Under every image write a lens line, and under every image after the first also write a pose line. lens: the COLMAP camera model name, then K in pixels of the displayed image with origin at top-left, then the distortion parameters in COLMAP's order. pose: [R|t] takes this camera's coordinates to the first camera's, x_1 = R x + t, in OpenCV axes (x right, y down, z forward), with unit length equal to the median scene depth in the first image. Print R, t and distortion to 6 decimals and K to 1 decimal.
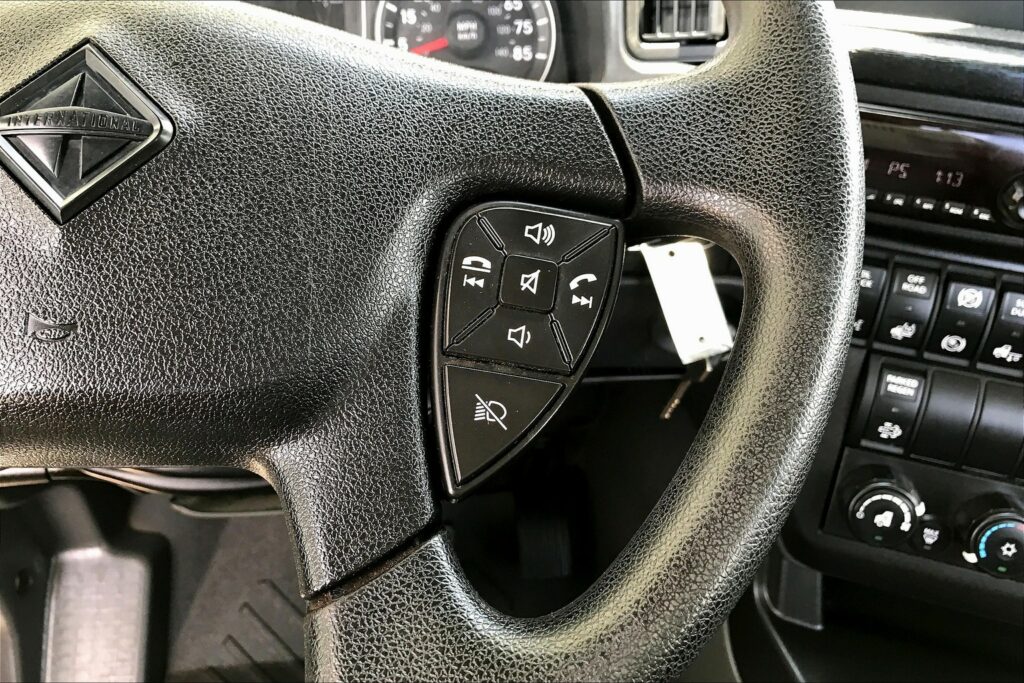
lens RADIAL K [[850.7, 0, 512.0], [0, 850.7, 341.5], [0, 0, 1]] dist [0.014842, 0.001641]
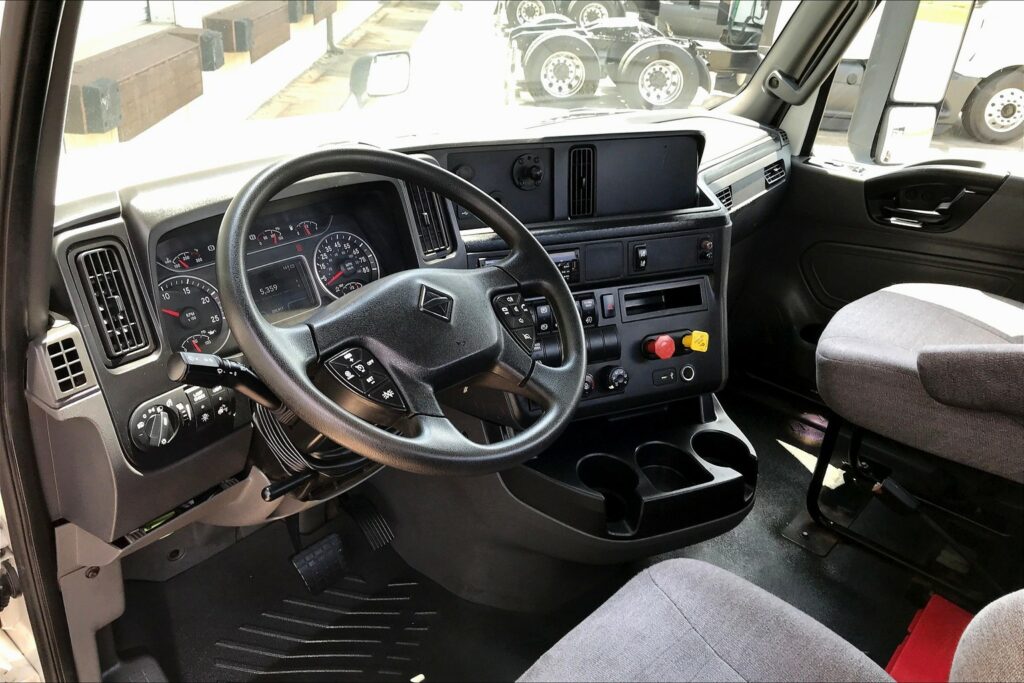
lens RADIAL K [[819.8, 0, 508.5], [0, 819.8, 354.1], [0, 0, 1]] dist [0.009134, -0.003687]
pose [[0.727722, -0.298775, 0.617377, -1.302304], [0.394997, 0.918439, -0.021125, 0.098070], [-0.560711, 0.259235, 0.786384, -1.075912]]
